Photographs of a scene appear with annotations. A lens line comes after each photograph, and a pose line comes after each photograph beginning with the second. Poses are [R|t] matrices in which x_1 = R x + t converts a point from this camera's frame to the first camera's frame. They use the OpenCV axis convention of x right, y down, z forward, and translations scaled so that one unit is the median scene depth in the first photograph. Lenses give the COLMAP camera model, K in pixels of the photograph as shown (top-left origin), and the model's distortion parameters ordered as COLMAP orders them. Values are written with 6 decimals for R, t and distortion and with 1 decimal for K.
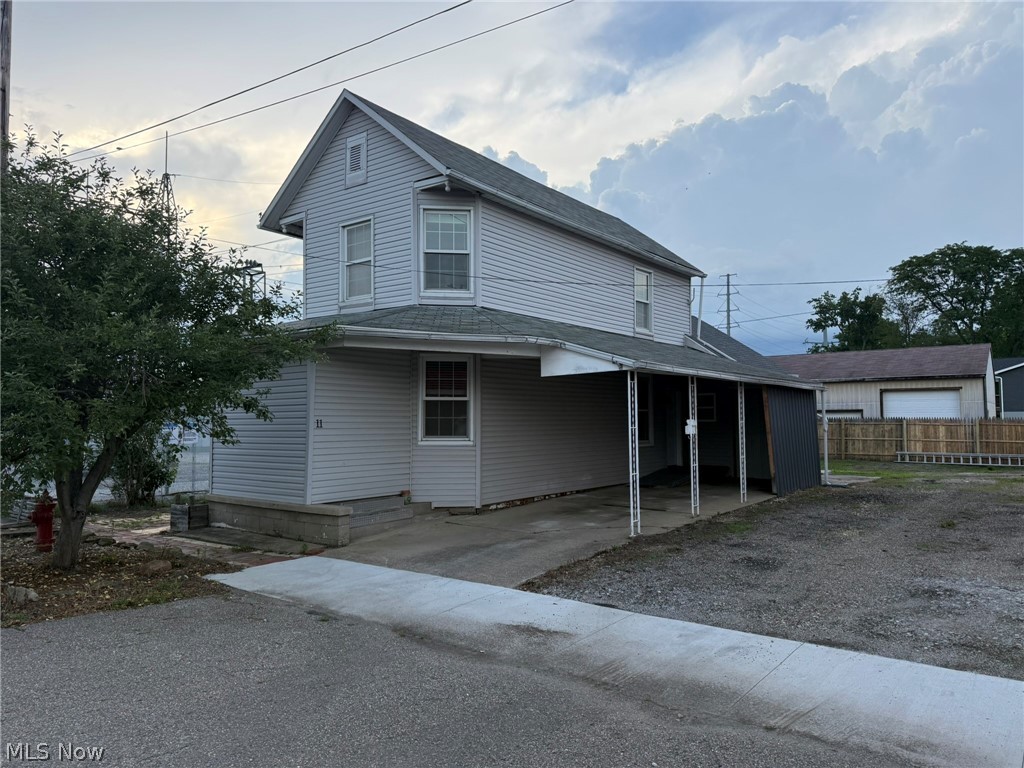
lens RADIAL K [[720.0, 0, 515.1], [0, 720.0, 386.0], [0, 0, 1]] dist [0.043117, -0.006283]
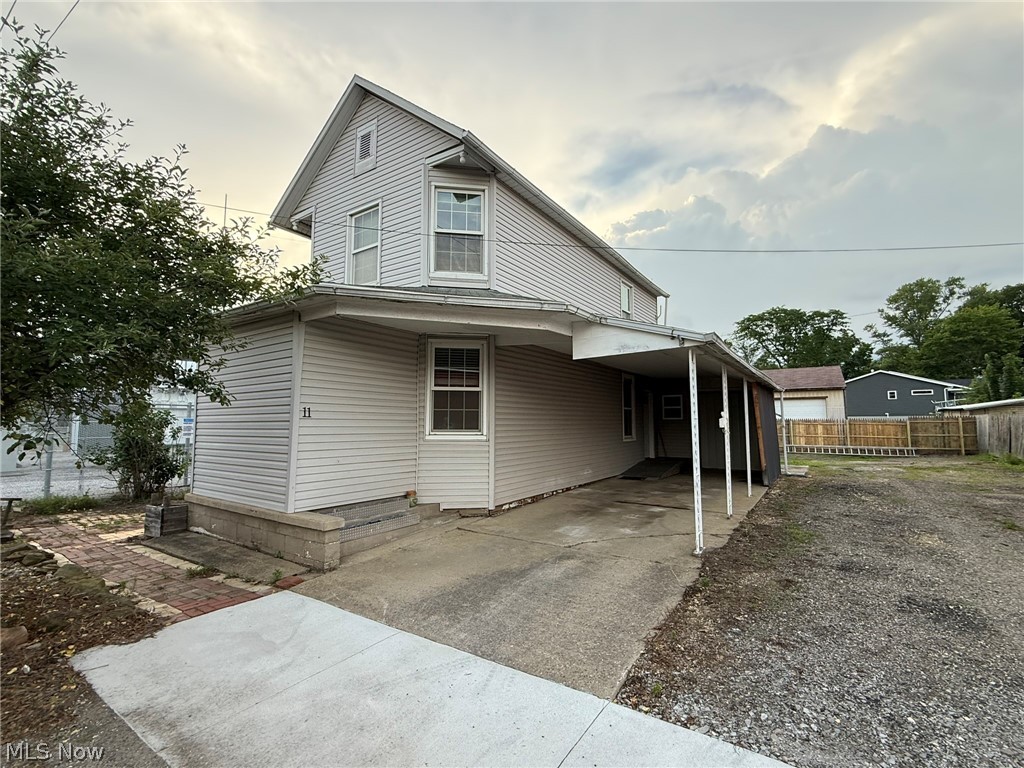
lens RADIAL K [[471.9, 0, 509.7], [0, 471.9, 380.6], [0, 0, 1]] dist [-0.020589, 0.000761]
pose [[0.998100, 0.008551, 0.061011, -0.064947], [-0.005787, 0.998955, -0.045336, 0.033538], [-0.061335, 0.044896, 0.997107, 0.394522]]
